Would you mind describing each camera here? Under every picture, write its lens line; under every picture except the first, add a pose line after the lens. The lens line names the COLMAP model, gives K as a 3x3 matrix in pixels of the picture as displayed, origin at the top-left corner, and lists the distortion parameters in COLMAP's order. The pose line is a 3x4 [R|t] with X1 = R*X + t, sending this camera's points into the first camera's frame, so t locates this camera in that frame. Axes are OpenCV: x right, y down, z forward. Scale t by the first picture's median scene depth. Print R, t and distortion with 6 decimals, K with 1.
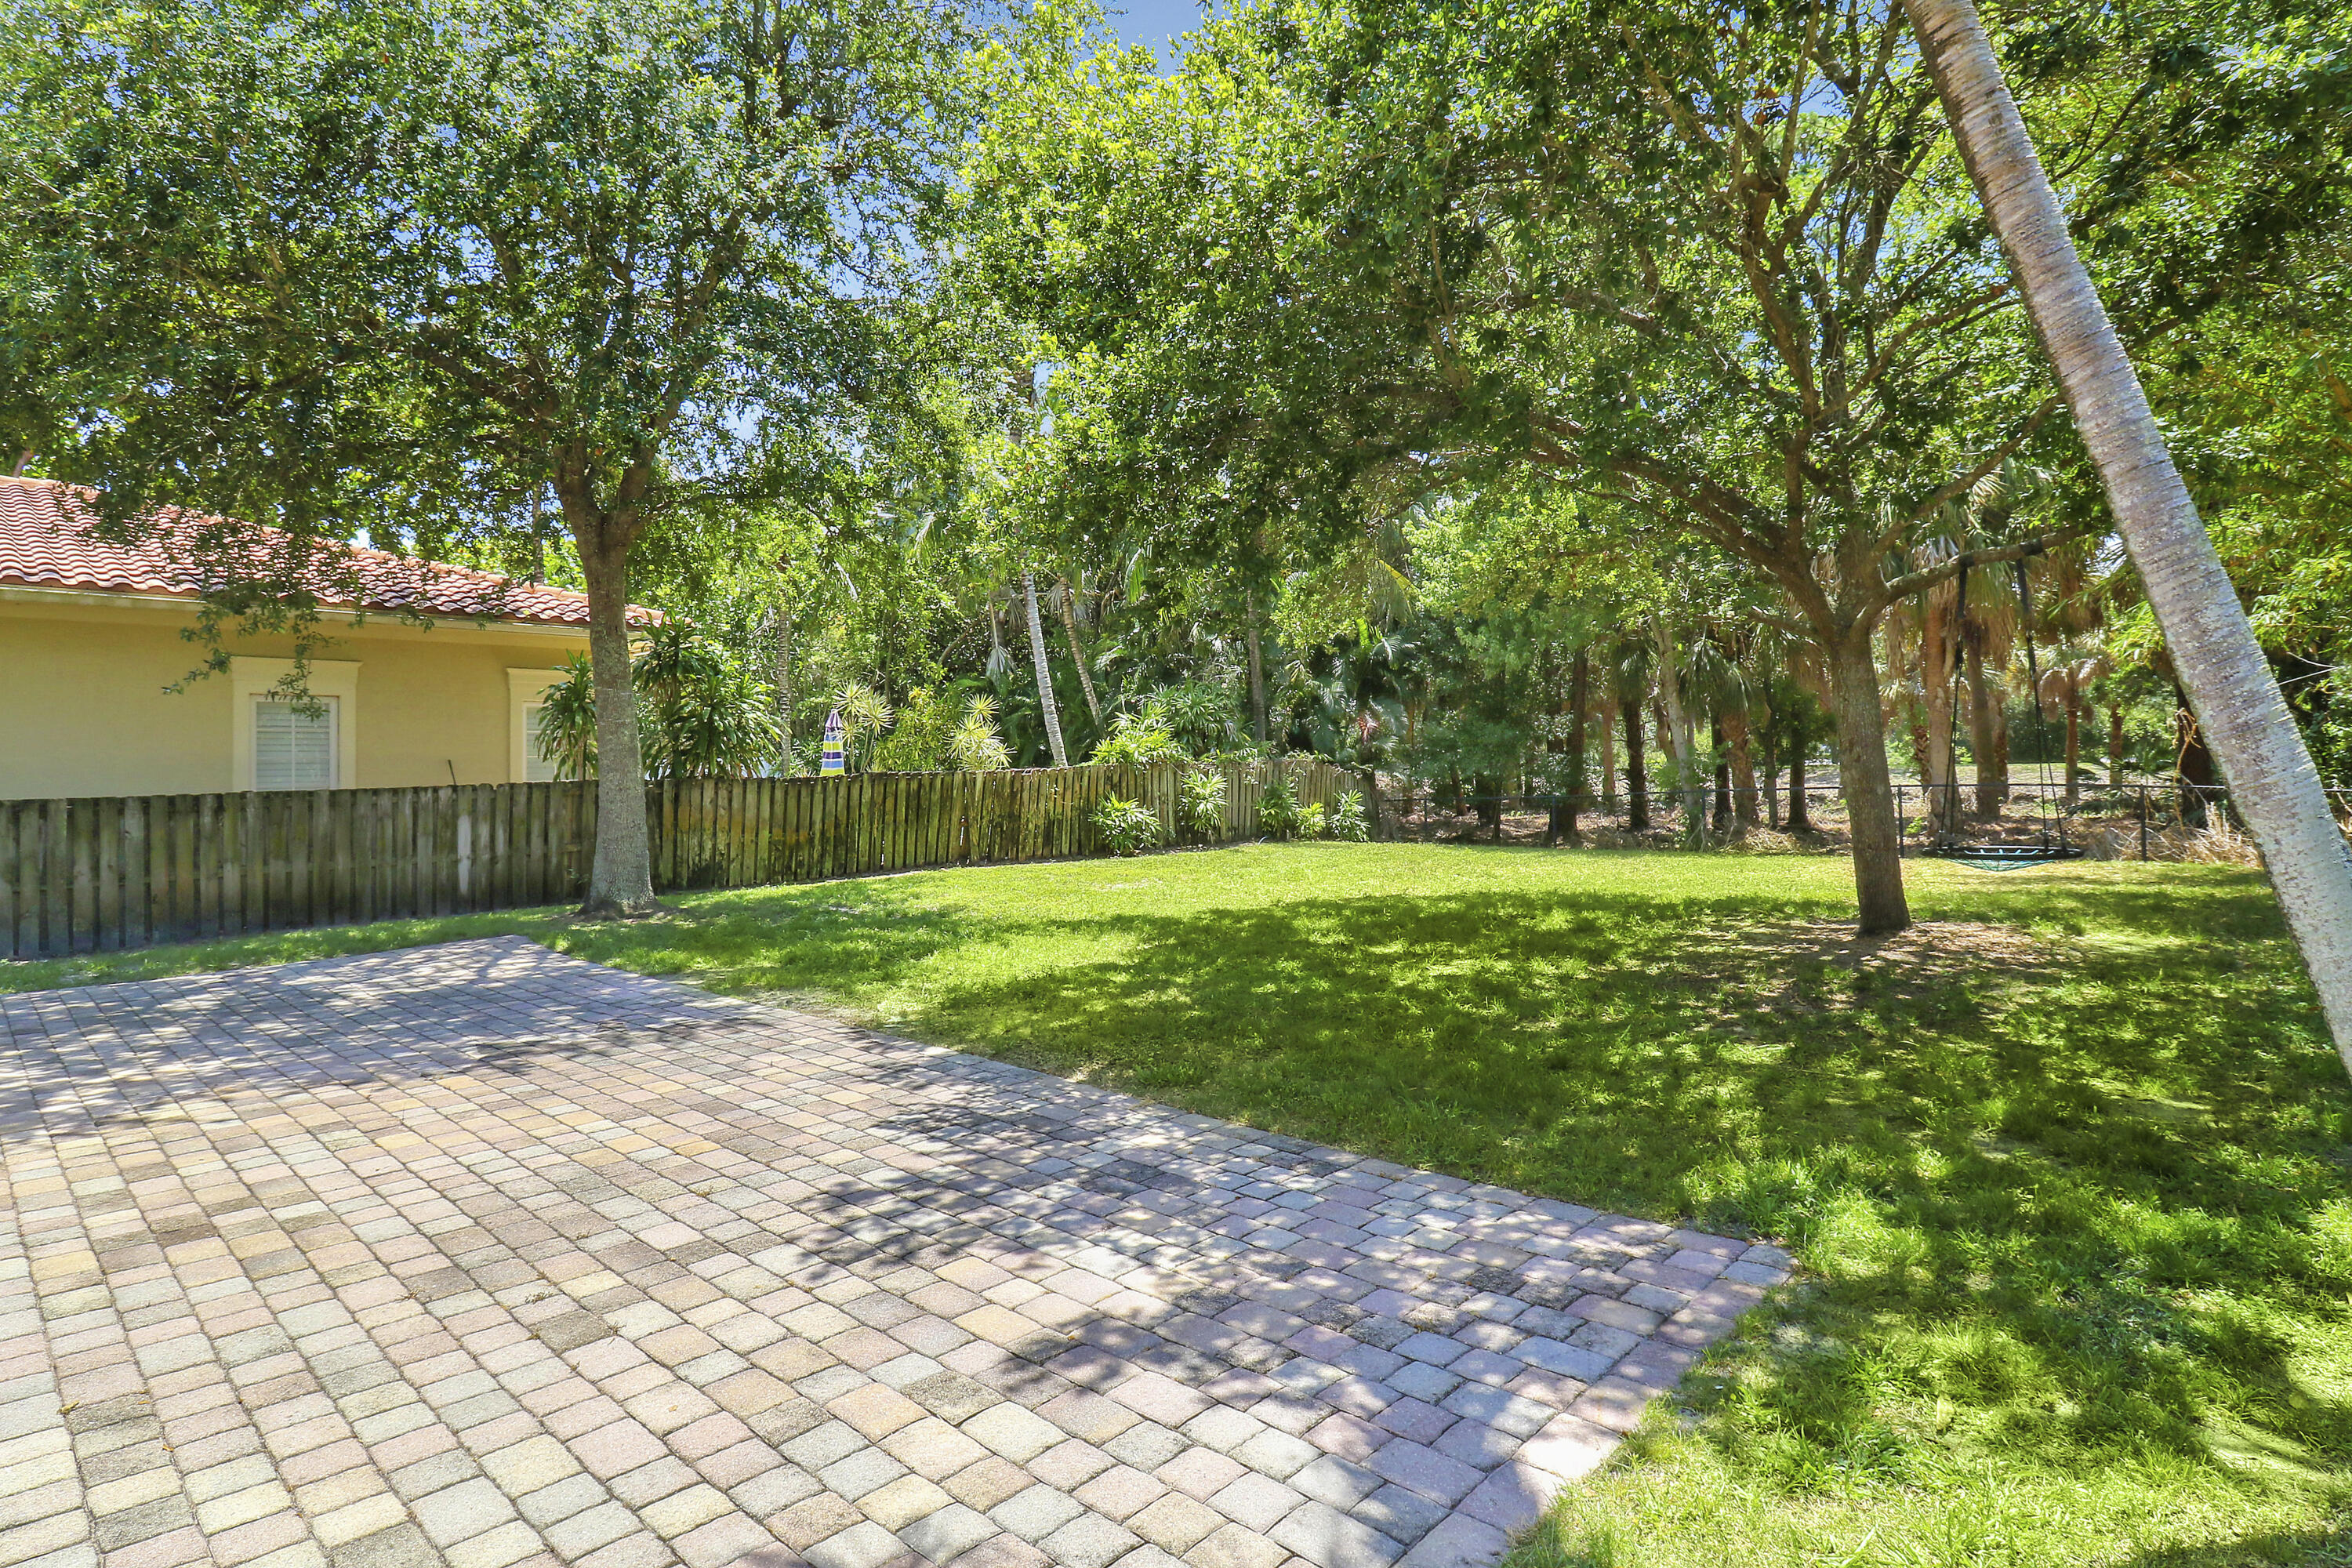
lens RADIAL K [[1208.7, 0, 1188.3], [0, 1208.7, 781.3], [0, 0, 1]] dist [0.000912, -0.000091]
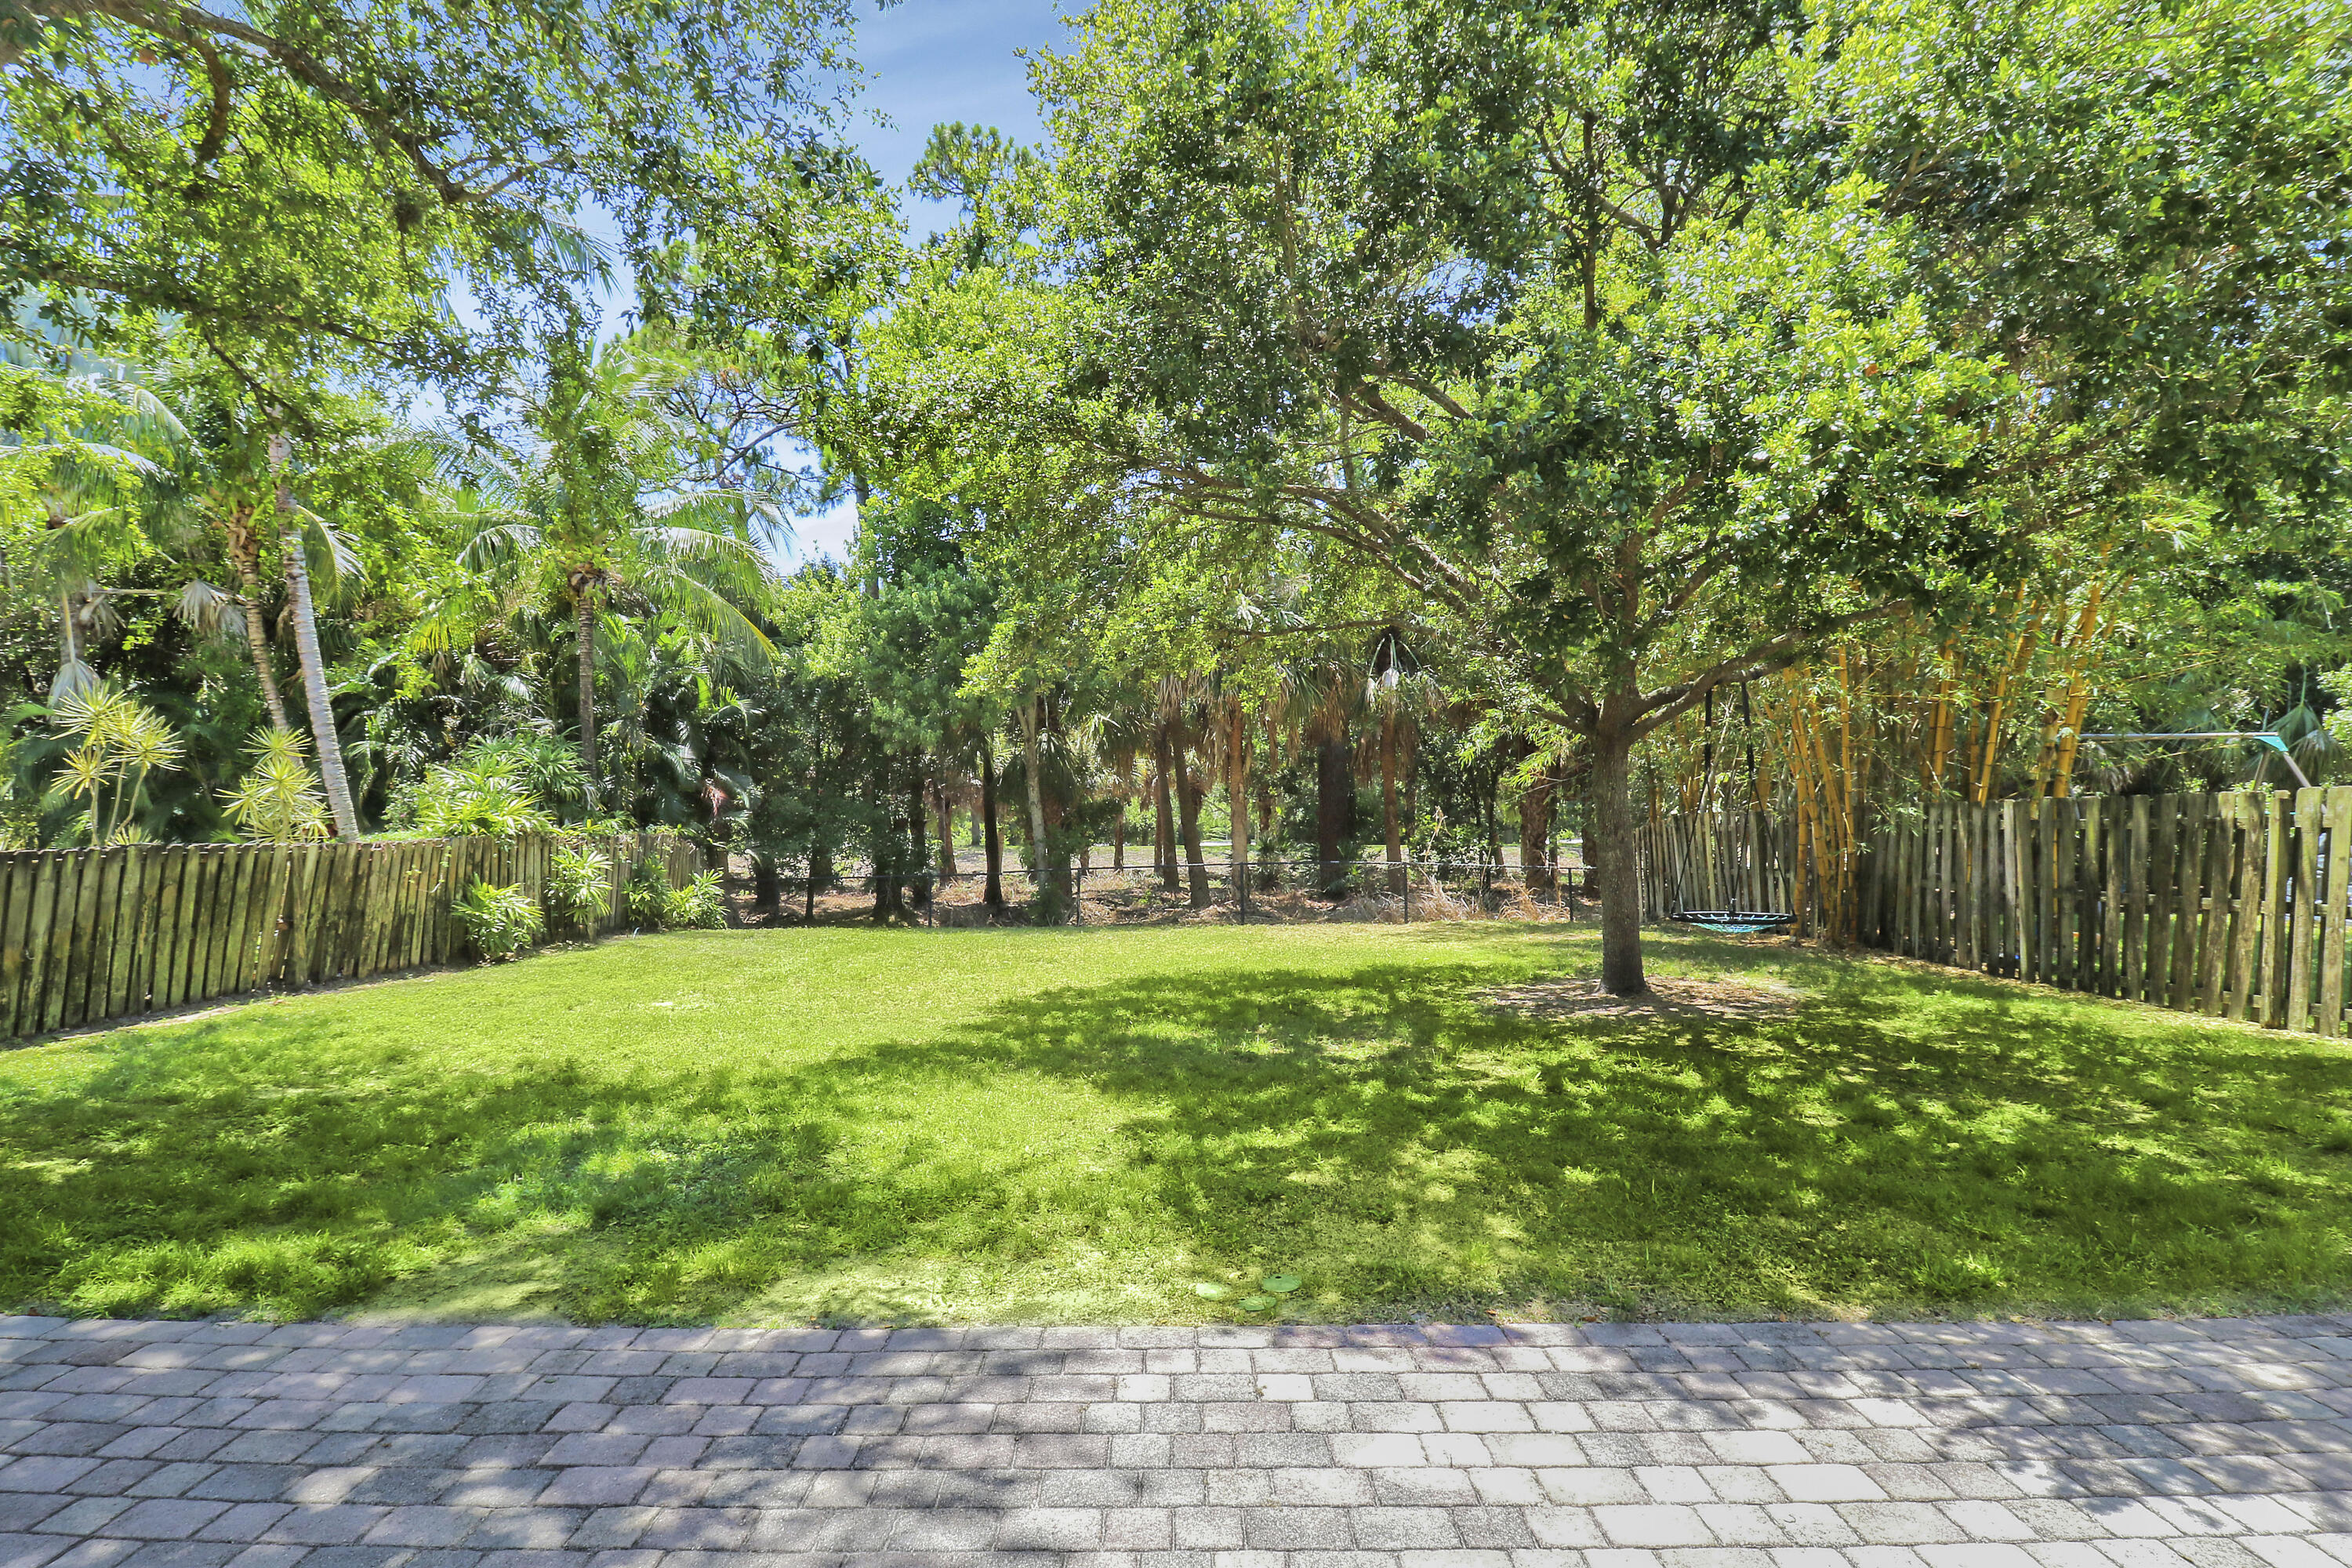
lens RADIAL K [[1115.1, 0, 1121.8], [0, 1115.1, 800.5], [0, 0, 1]] dist [-0.011714, -0.000021]
pose [[0.744055, 0.029173, 0.667482, -0.240898], [0.009711, 0.998468, -0.054465, 0.004932], [-0.668048, 0.047007, 0.742632, 0.263739]]
